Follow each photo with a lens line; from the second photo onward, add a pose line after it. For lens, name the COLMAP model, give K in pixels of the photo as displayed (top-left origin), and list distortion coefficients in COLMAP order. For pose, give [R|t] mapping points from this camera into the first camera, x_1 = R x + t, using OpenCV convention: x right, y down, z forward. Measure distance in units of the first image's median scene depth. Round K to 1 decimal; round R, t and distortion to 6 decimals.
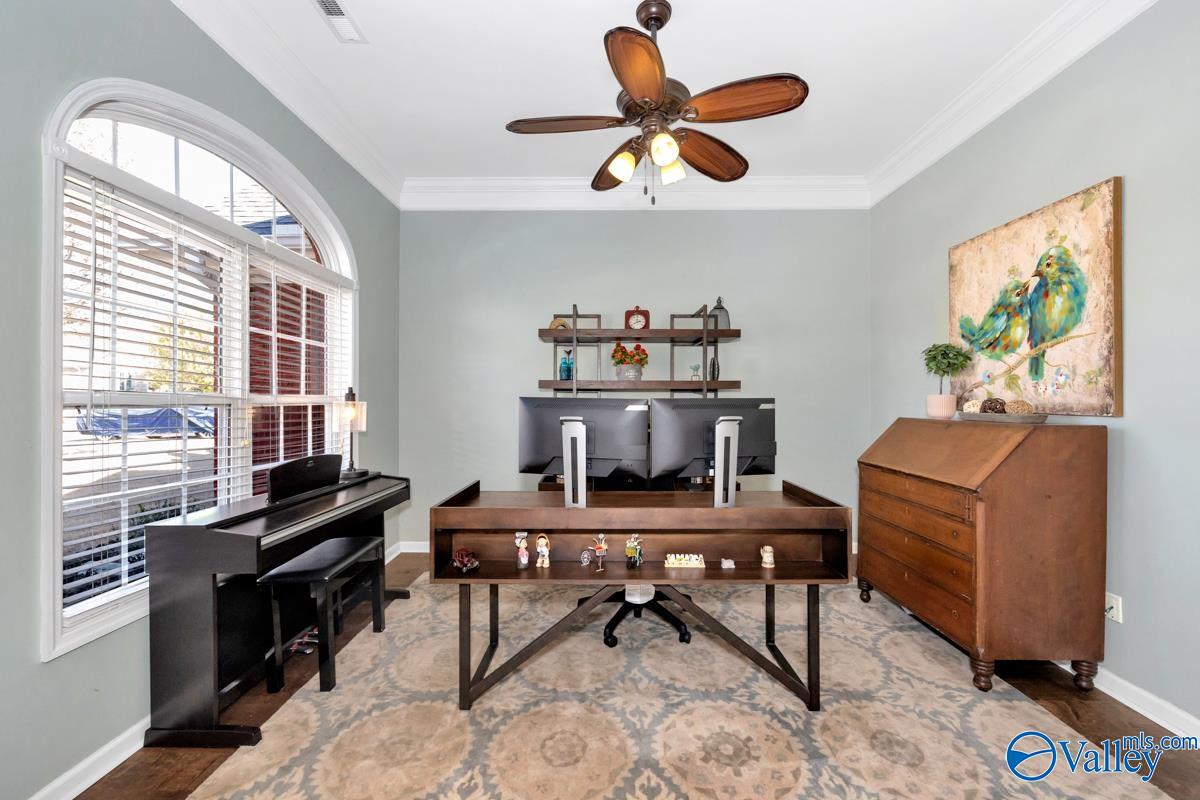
lens RADIAL K [[512.1, 0, 552.8], [0, 512.1, 390.6], [0, 0, 1]] dist [0.009903, -0.002735]
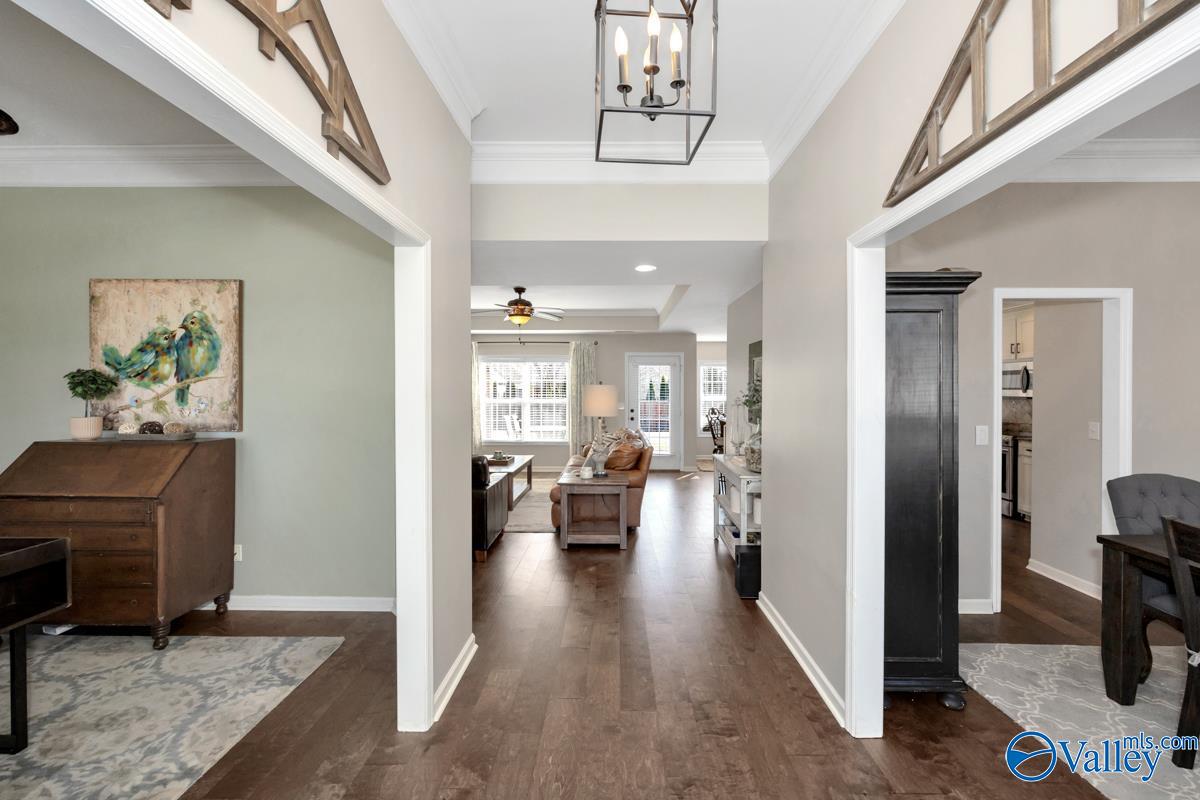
lens RADIAL K [[512.1, 0, 617.4], [0, 512.1, 391.8], [0, 0, 1]] dist [0.009903, -0.002735]
pose [[-0.000911, -0.005392, 0.999985, -0.431892], [-0.007836, 0.999955, 0.005384, -0.080187], [-0.999969, -0.007831, -0.000953, -0.136761]]
